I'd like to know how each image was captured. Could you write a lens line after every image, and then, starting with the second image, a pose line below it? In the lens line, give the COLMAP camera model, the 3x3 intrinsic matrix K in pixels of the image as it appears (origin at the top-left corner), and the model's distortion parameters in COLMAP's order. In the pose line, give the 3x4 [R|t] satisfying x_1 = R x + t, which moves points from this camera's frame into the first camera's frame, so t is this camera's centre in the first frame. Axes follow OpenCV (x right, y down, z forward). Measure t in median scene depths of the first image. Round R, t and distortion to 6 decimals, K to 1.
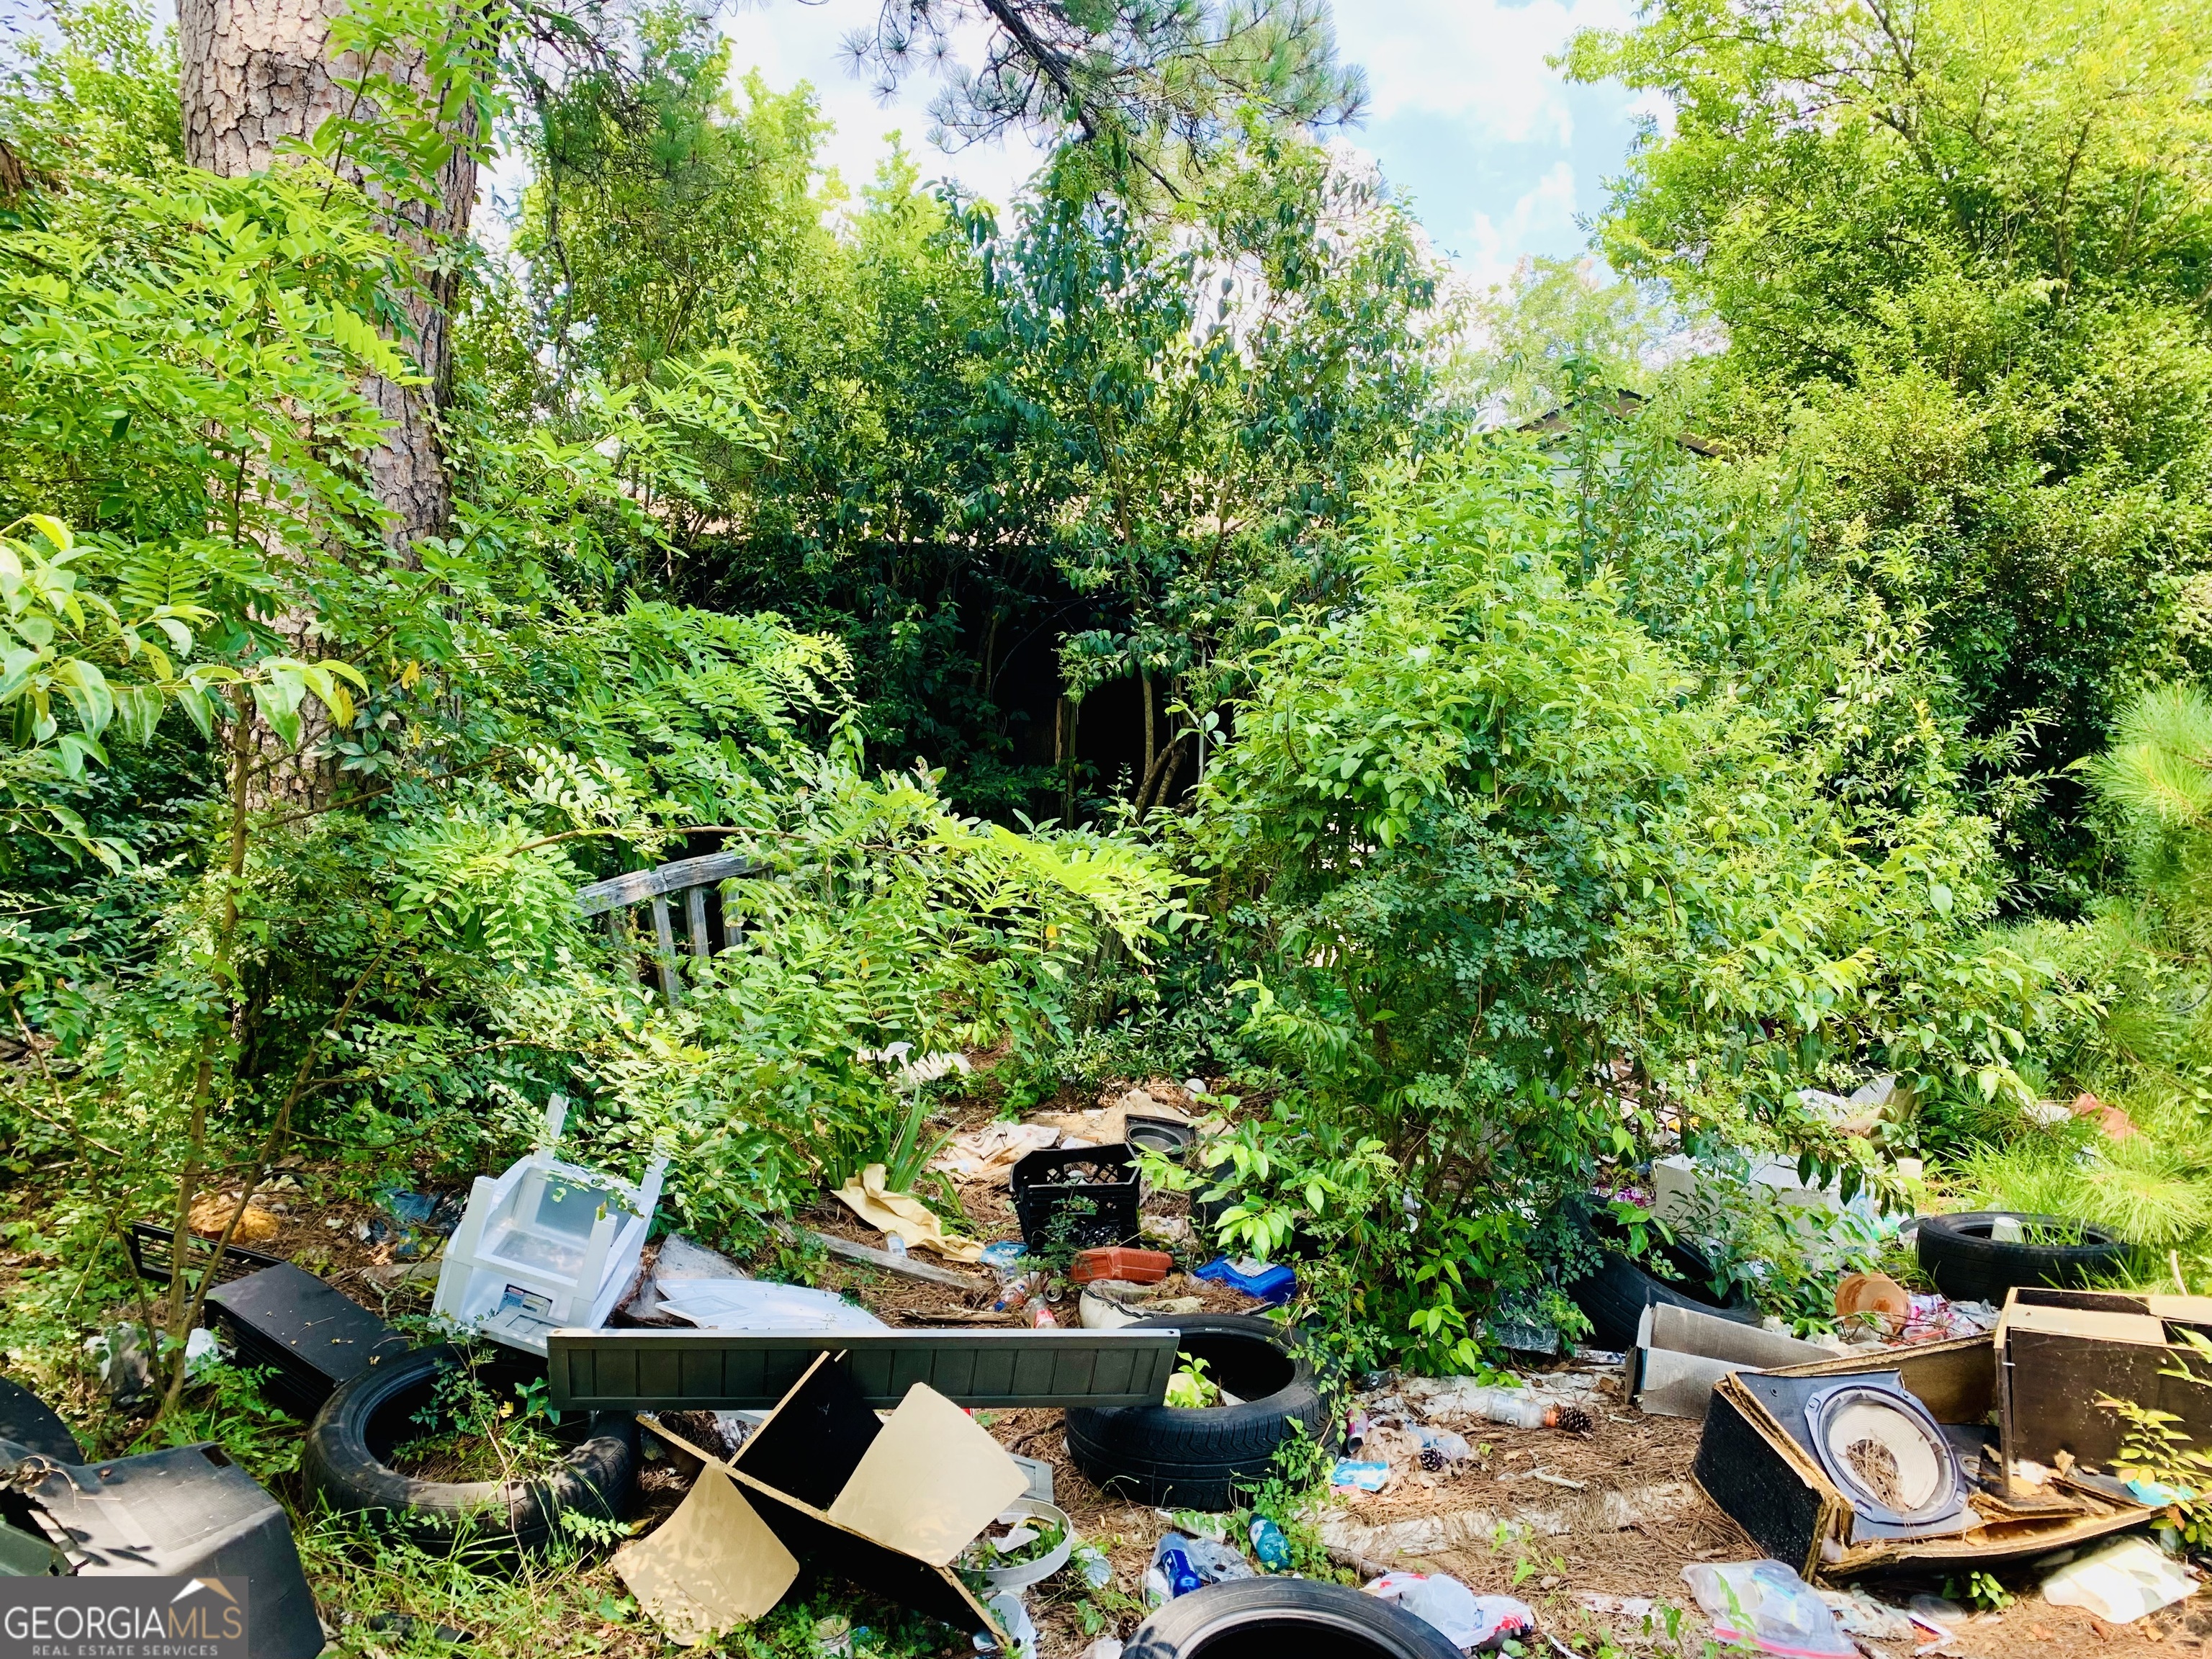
lens RADIAL K [[1656.2, 0, 1114.4], [0, 1656.2, 829.1], [0, 0, 1]] dist [0.027216, -0.029075]
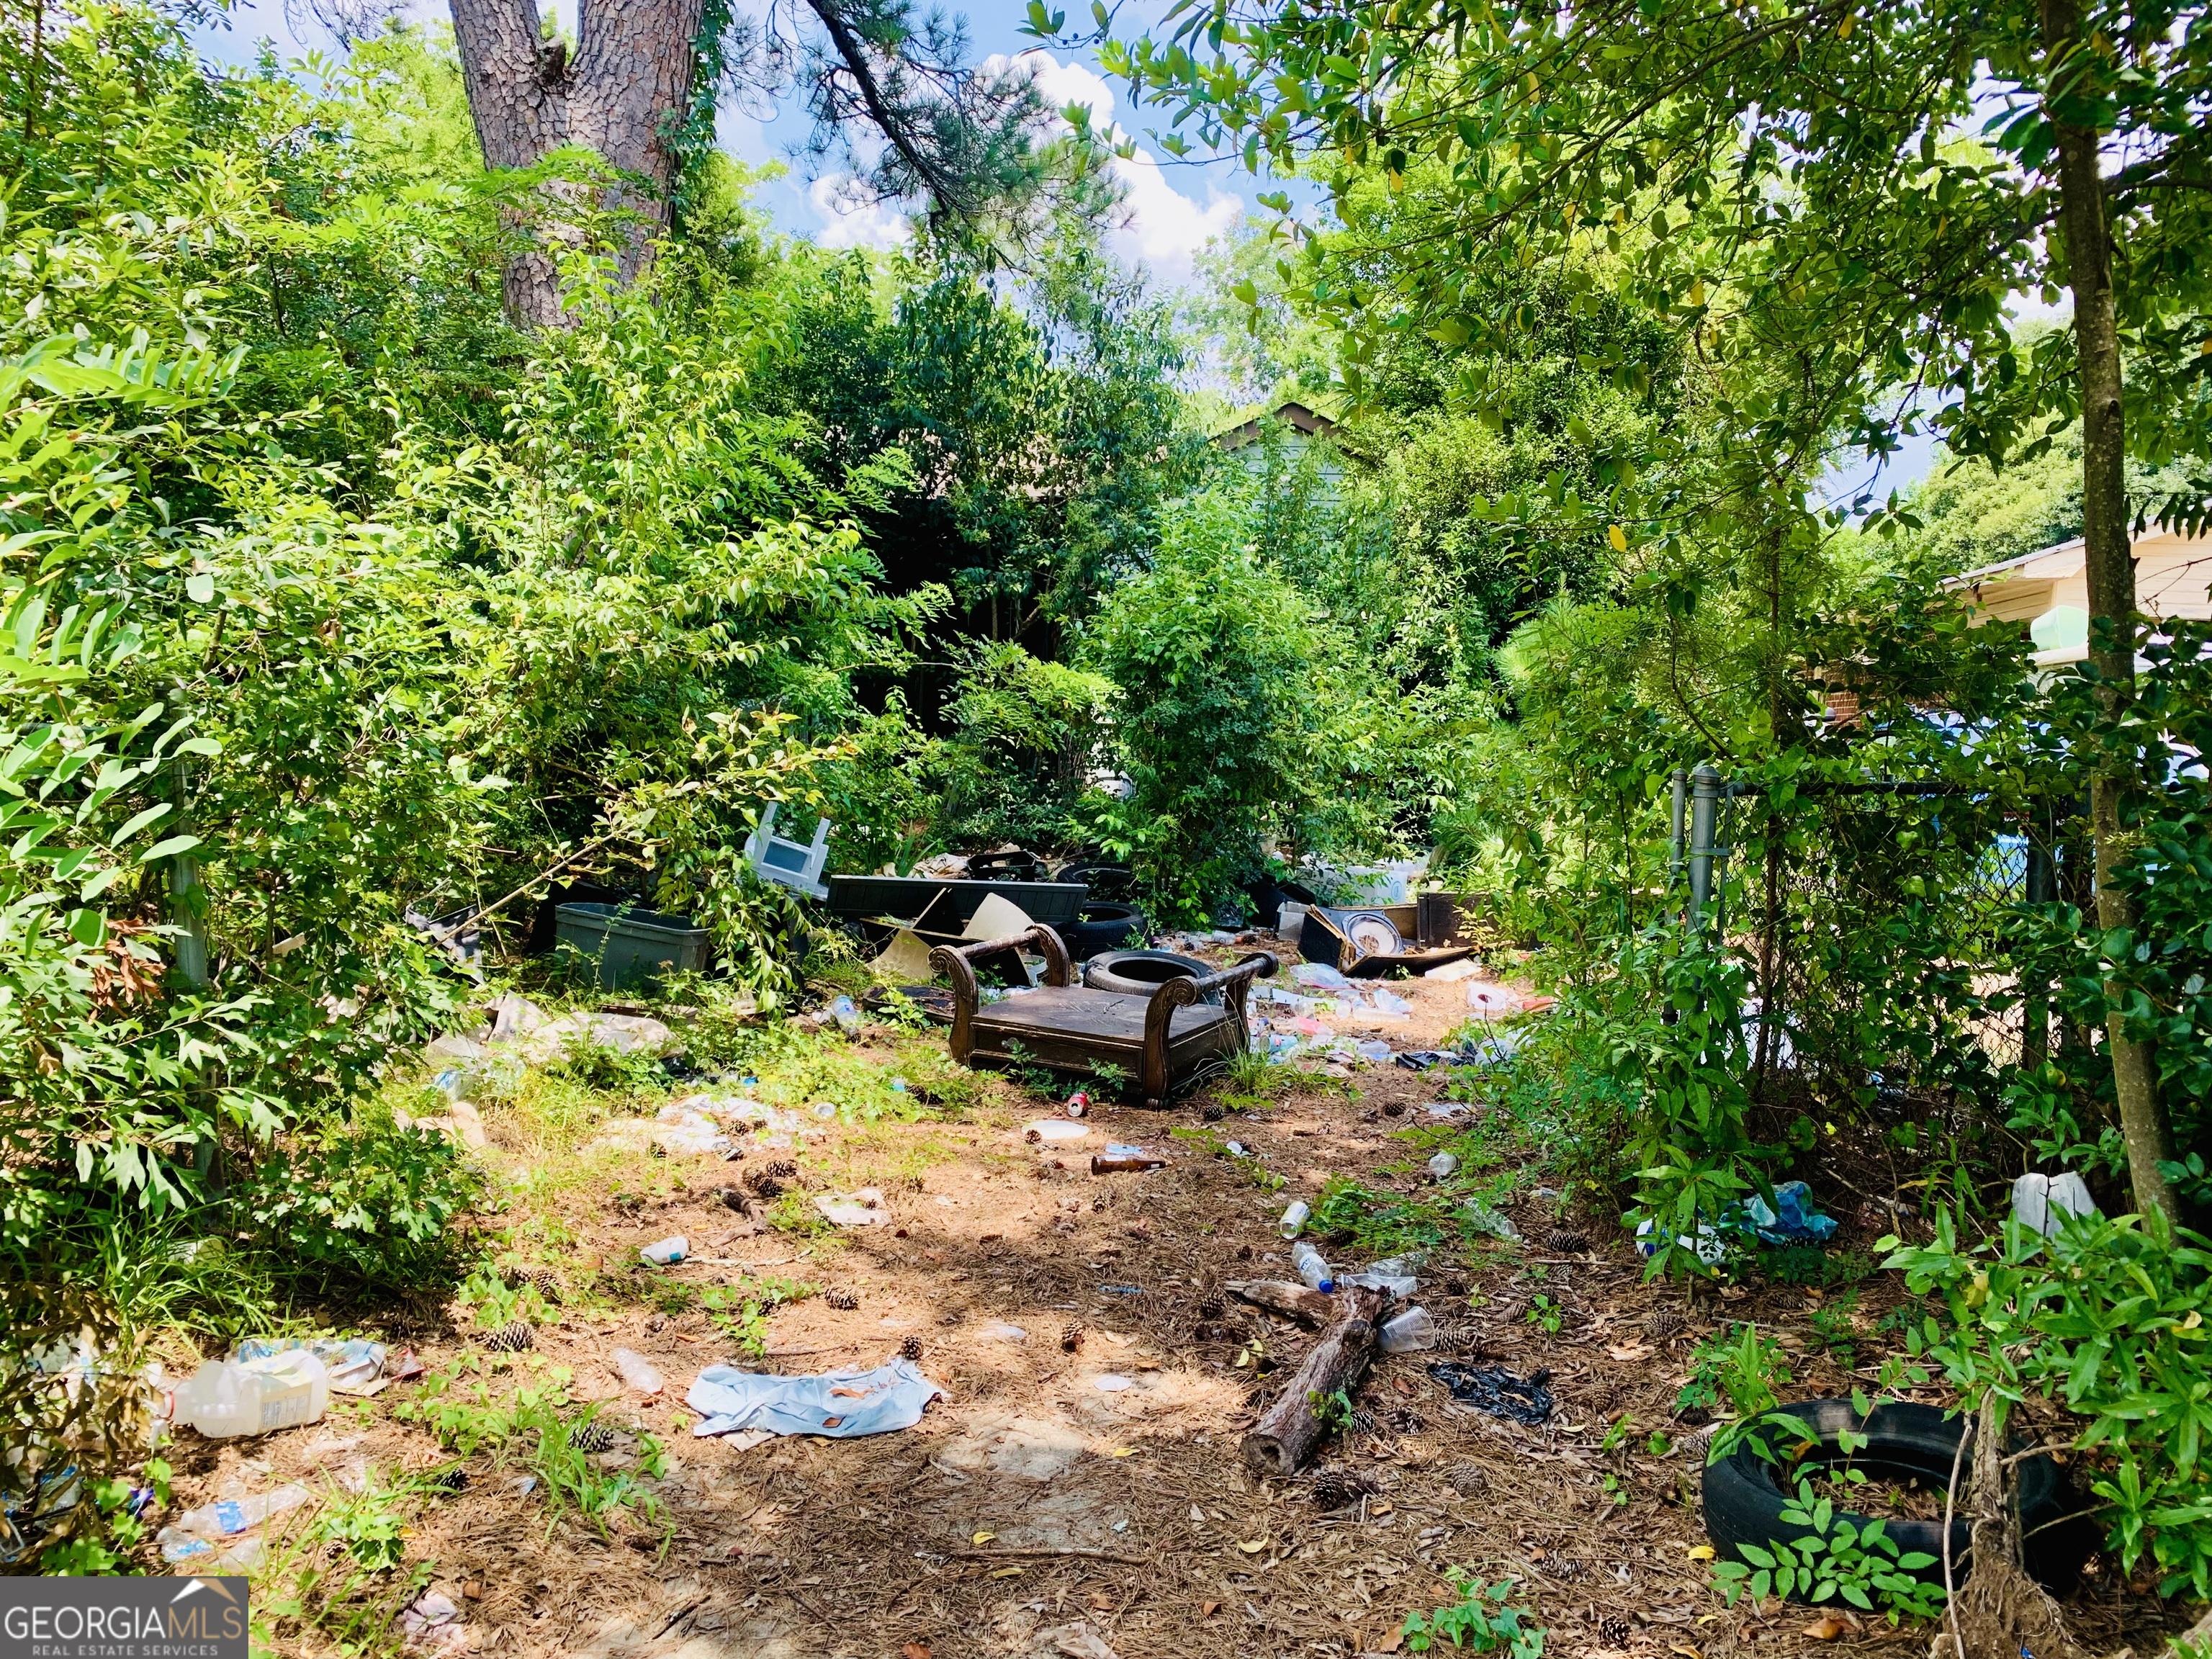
lens RADIAL K [[1656.2, 0, 1088.4], [0, 1656.2, 821.8], [0, 0, 1]] dist [0.027216, -0.029075]
pose [[0.986834, 0.007535, 0.161563, -0.277078], [-0.016127, 0.998520, 0.051931, 0.071552], [-0.160933, -0.053852, 0.985495, -1.058776]]
